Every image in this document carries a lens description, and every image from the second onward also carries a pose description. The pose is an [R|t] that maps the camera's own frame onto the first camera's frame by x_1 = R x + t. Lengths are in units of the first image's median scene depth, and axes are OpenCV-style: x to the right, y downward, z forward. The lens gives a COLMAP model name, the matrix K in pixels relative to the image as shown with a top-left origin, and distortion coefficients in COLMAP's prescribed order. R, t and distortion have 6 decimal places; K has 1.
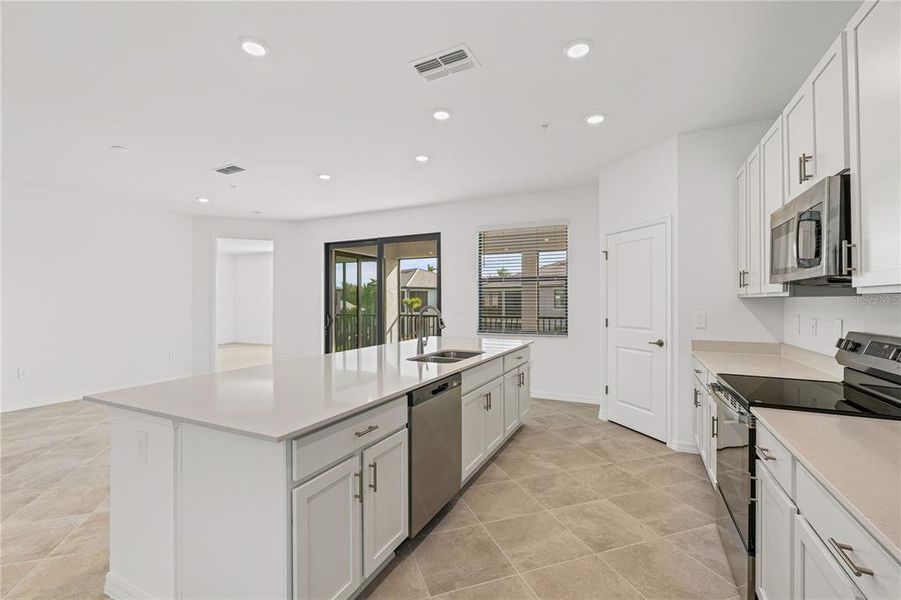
lens RADIAL K [[397.1, 0, 450.5], [0, 397.1, 300.0], [0, 0, 1]] dist [-0.001457, -0.000203]
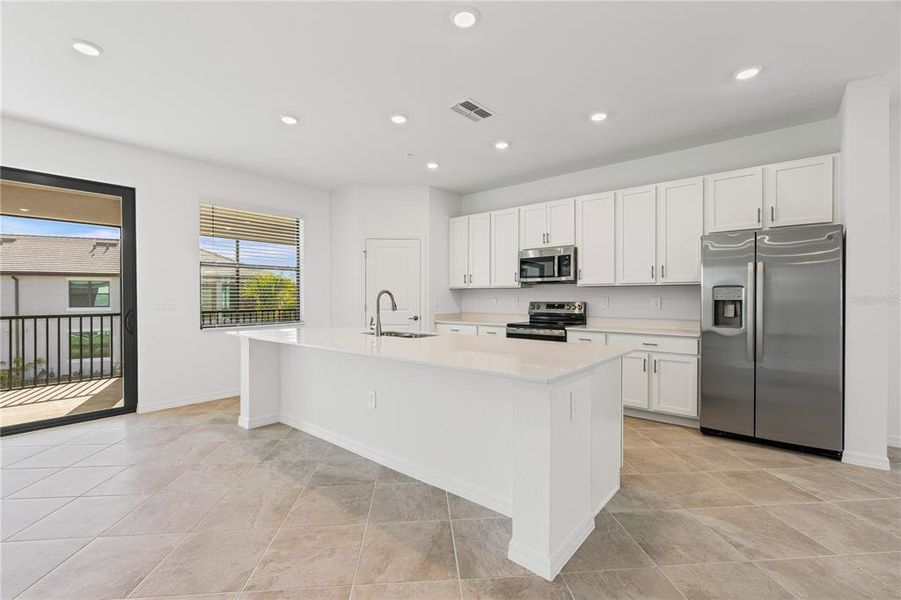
lens RADIAL K [[392.9, 0, 450.5], [0, 392.9, 300.0], [0, 0, 1]] dist [-0.003382, -0.000176]
pose [[0.251868, -0.009019, 0.967720, -0.584596], [-0.001914, 0.999950, 0.009818, 0.017250], [-0.967760, -0.004325, 0.251838, 0.318662]]
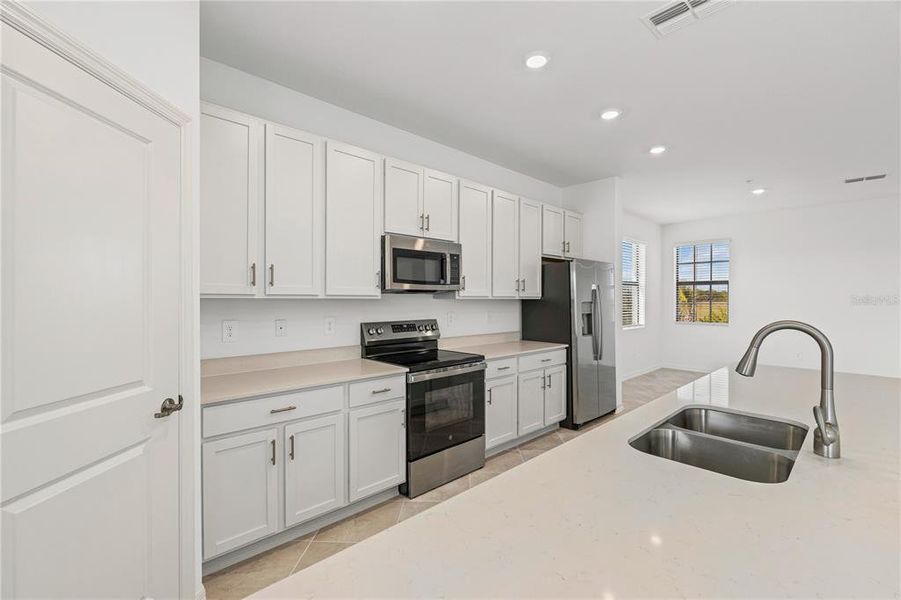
lens RADIAL K [[405.4, 0, 450.5], [0, 405.4, 300.0], [0, 0, 1]] dist [-0.000154, -0.000005]
pose [[-0.937123, -0.006783, 0.348934, 0.064016], [-0.006186, 0.999977, 0.002823, -0.003230], [-0.348945, 0.000487, -0.937143, 0.849953]]
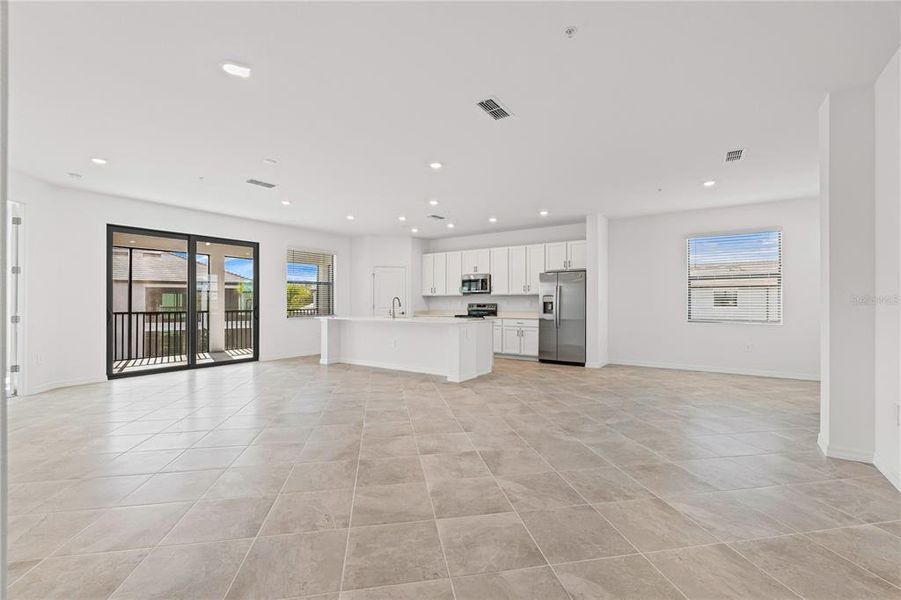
lens RADIAL K [[392.9, 0, 450.5], [0, 392.9, 300.0], [0, 0, 1]] dist [-0.003382, -0.000176]
pose [[0.158301, 0.006030, 0.987372, -1.288224], [-0.004966, 0.999974, -0.005310, 0.024321], [-0.987378, -0.004063, 0.158327, 0.181409]]
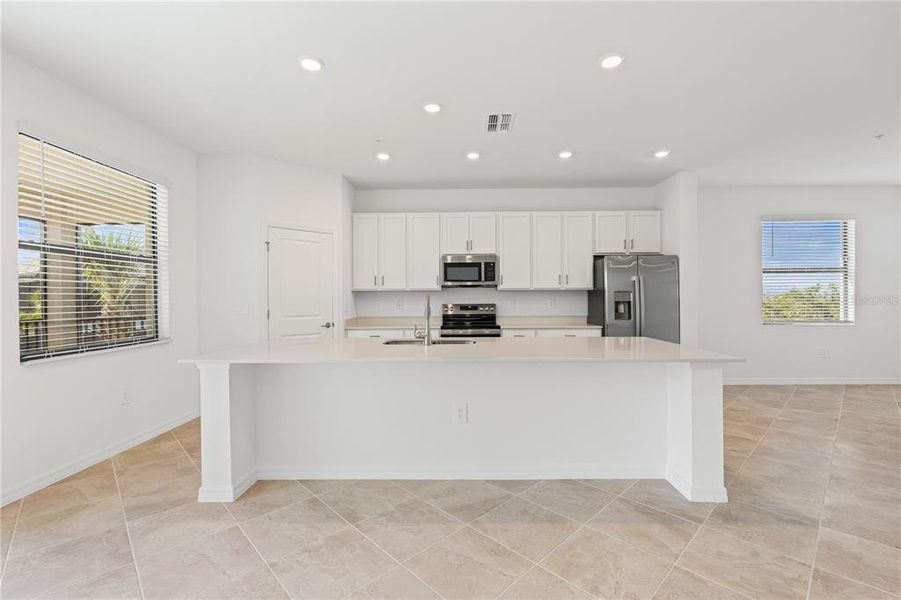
lens RADIAL K [[397.1, 0, 450.5], [0, 397.1, 300.0], [0, 0, 1]] dist [-0.001457, -0.000203]
pose [[-0.418366, -0.004887, 0.908265, -0.539067], [0.002169, 0.999977, 0.006379, 0.013638], [-0.908276, 0.004639, -0.418346, 0.767060]]
